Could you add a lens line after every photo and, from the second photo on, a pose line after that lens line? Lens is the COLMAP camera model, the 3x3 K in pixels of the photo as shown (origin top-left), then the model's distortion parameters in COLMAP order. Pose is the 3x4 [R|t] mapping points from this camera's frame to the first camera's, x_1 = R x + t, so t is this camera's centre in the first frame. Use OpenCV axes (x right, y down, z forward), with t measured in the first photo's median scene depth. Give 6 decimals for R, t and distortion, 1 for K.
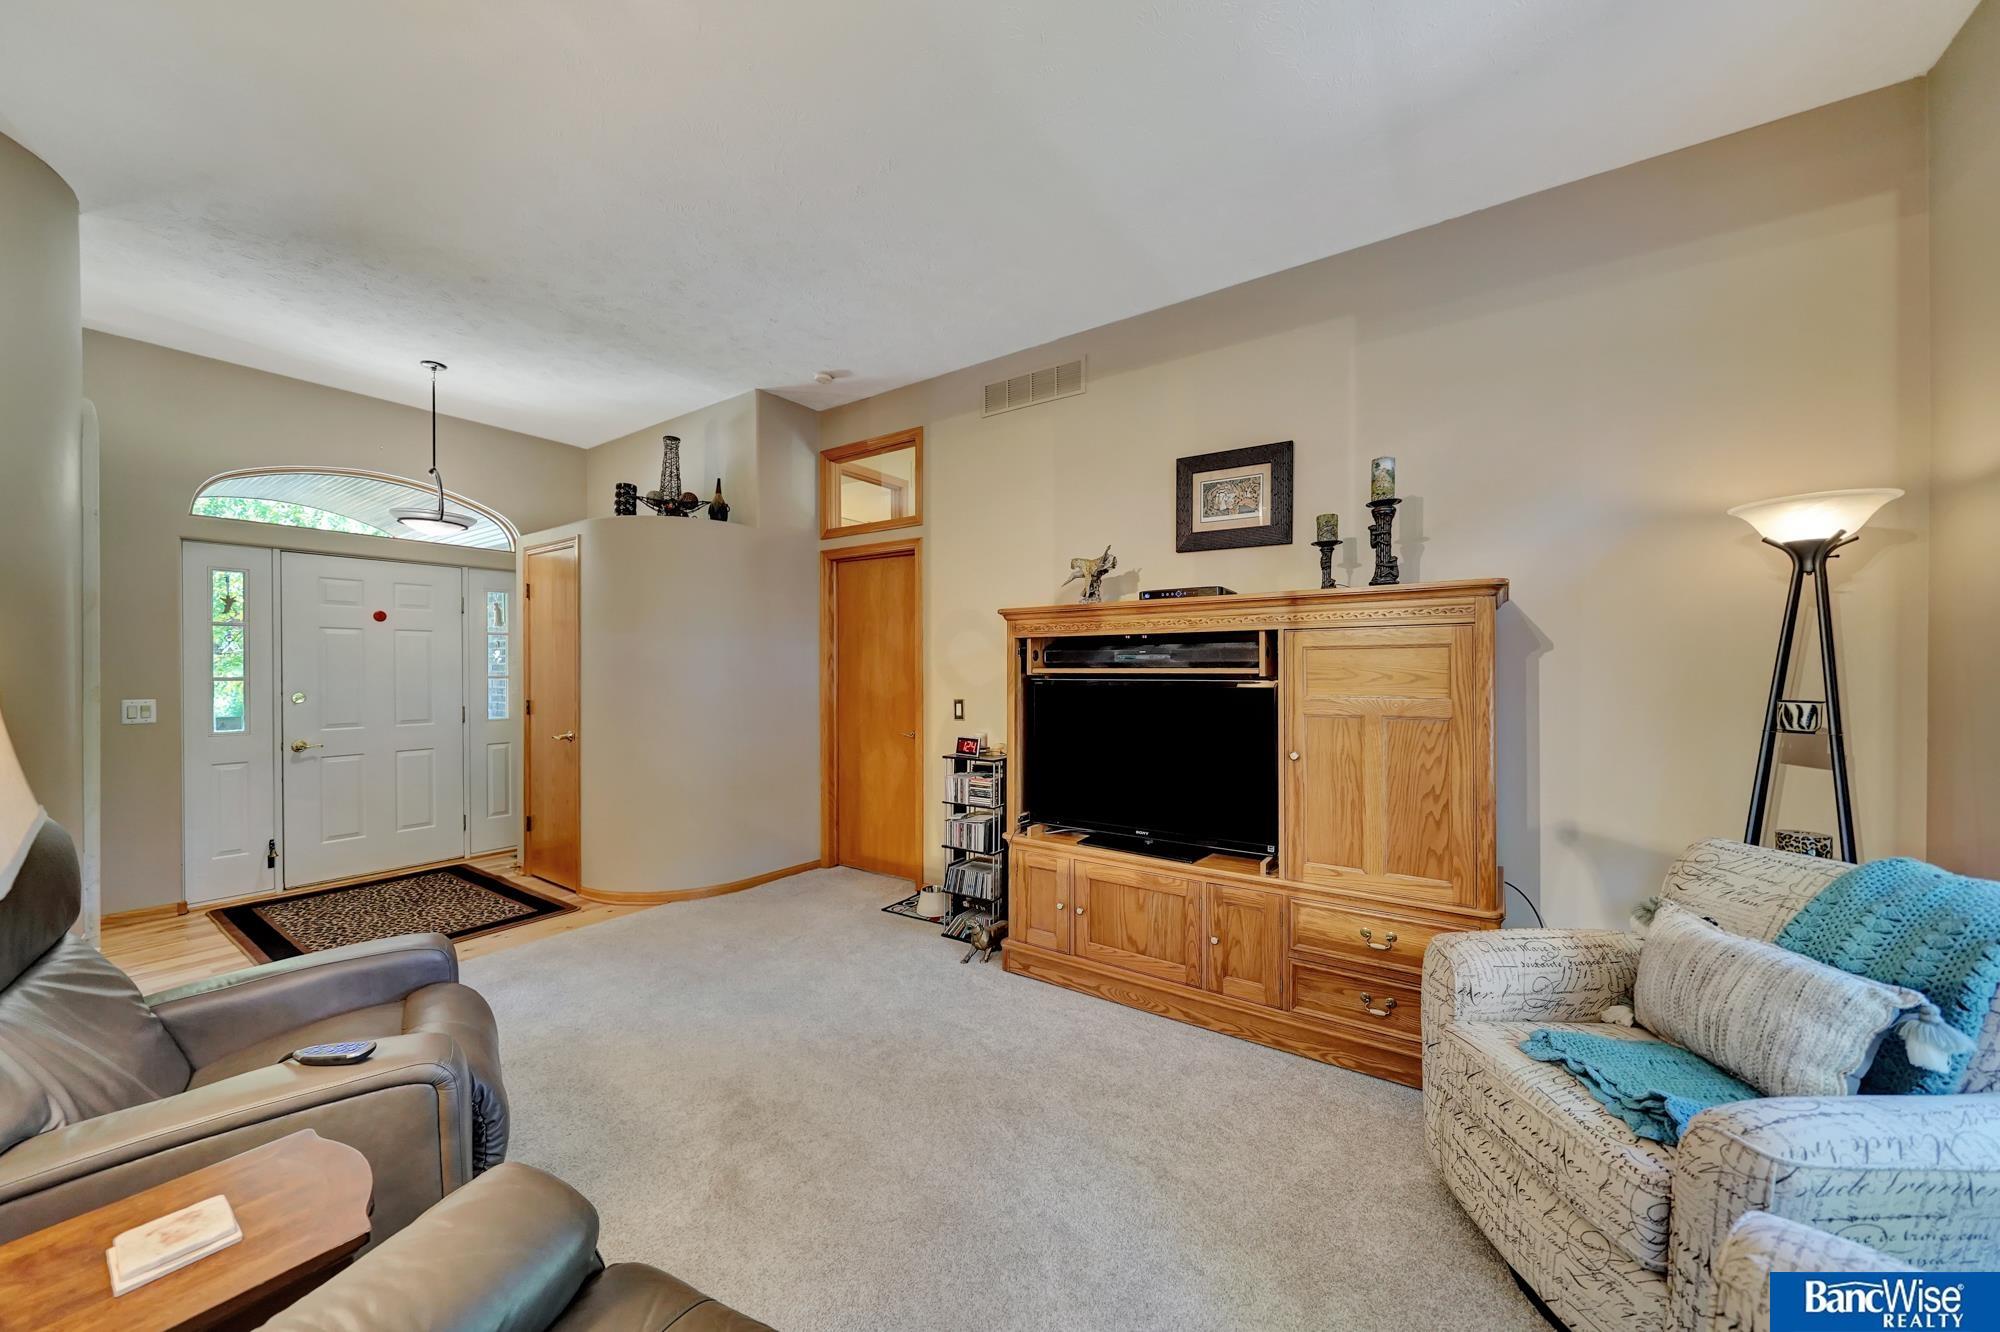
lens RADIAL K [[693.7, 0, 1009.2], [0, 693.7, 665.8], [0, 0, 1]] dist [-0.004534, 0.000370]
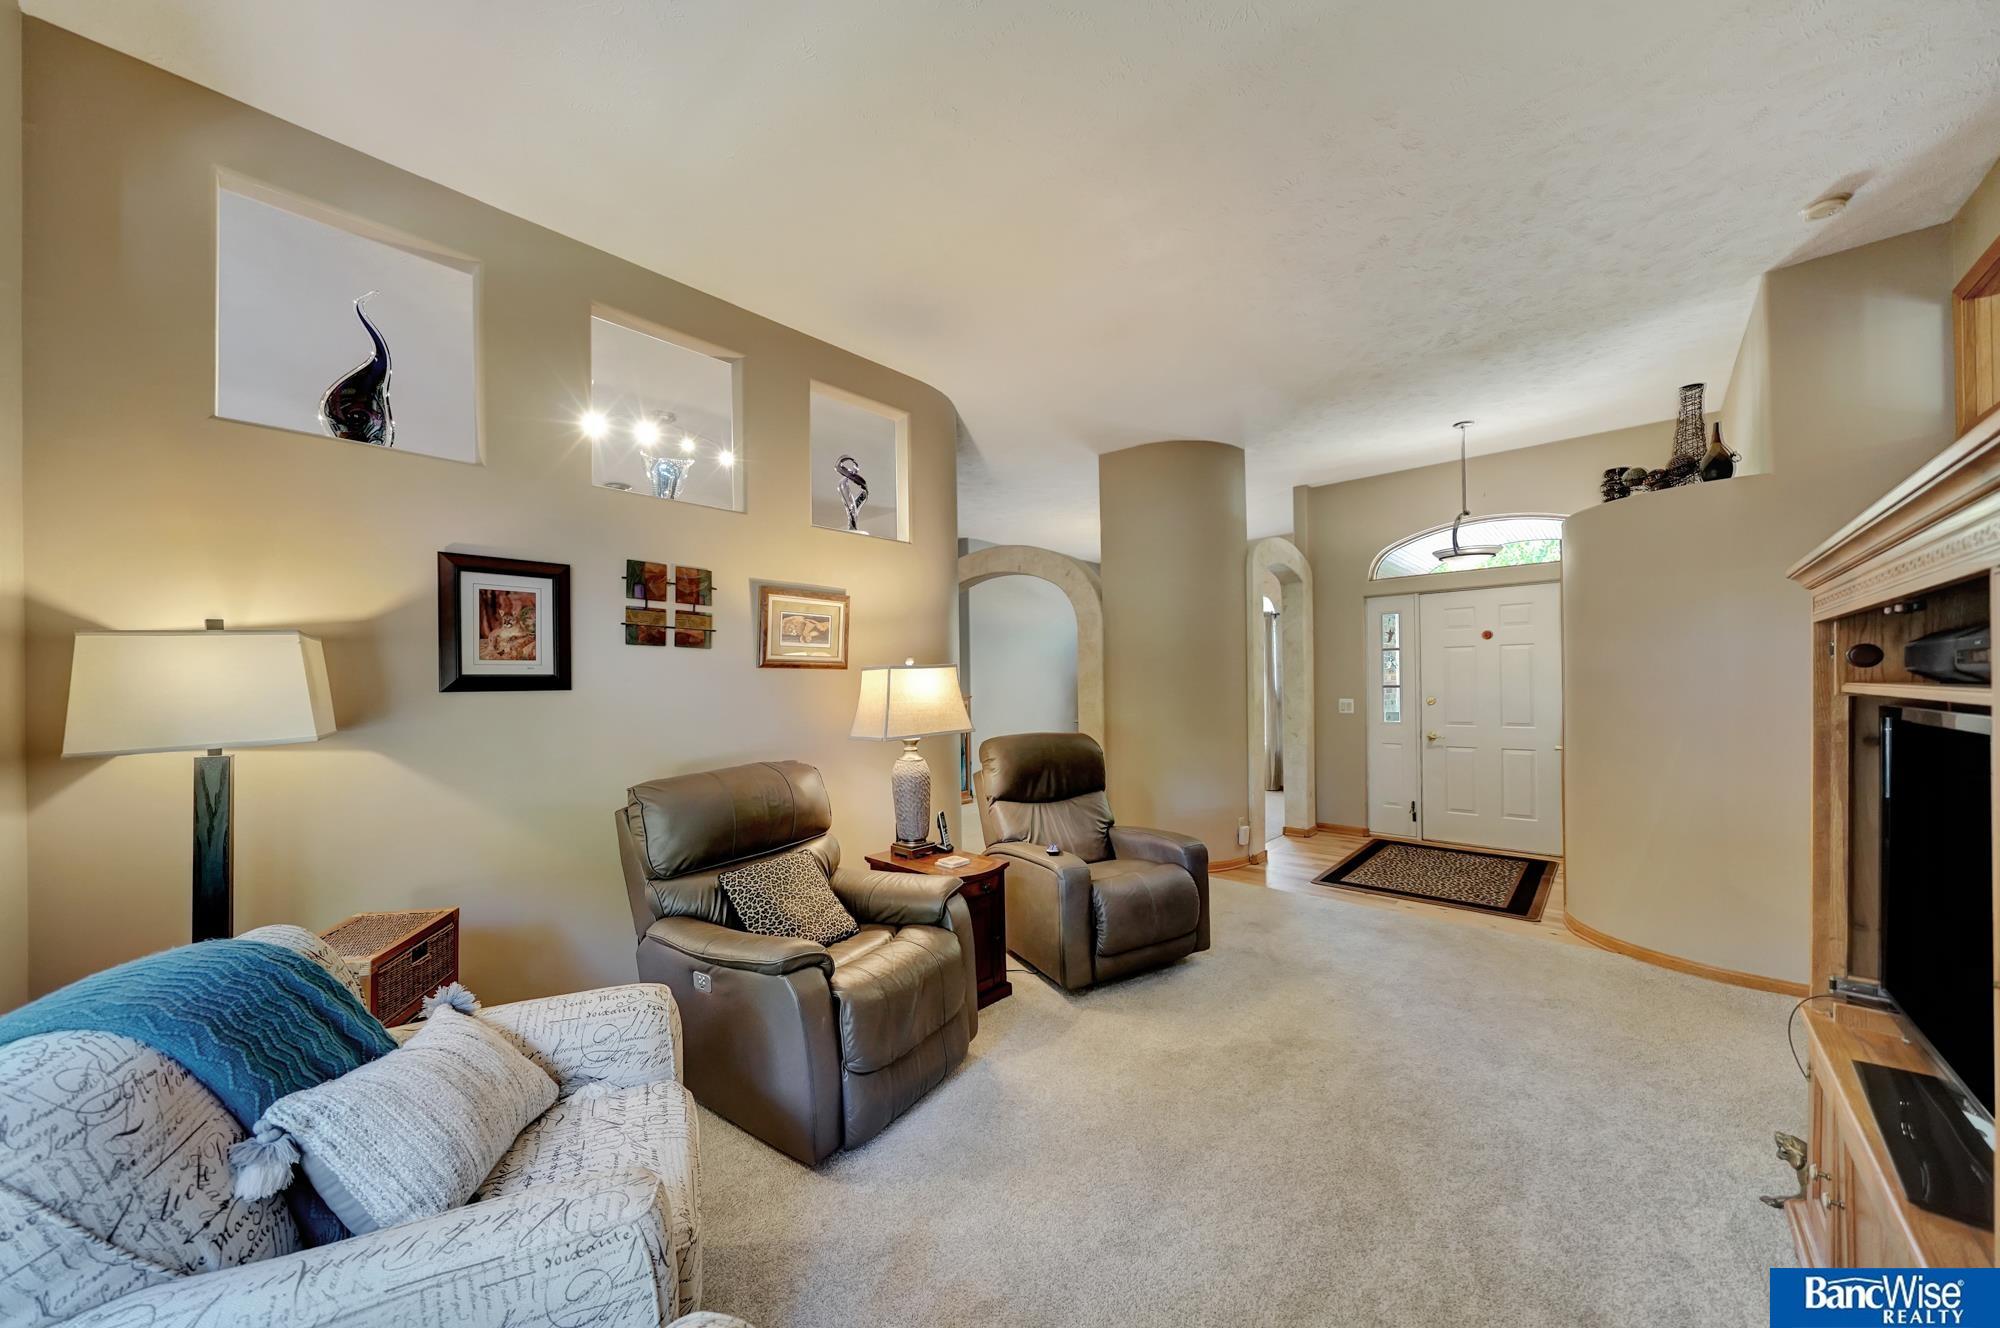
lens RADIAL K [[693.7, 0, 1008.0], [0, 693.7, 678.0], [0, 0, 1]] dist [-0.004534, 0.000370]
pose [[-0.112928, -0.002570, -0.993600, 0.433951], [0.014471, 0.999886, -0.004231, -0.004267], [0.993498, -0.014856, -0.112878, 0.350176]]
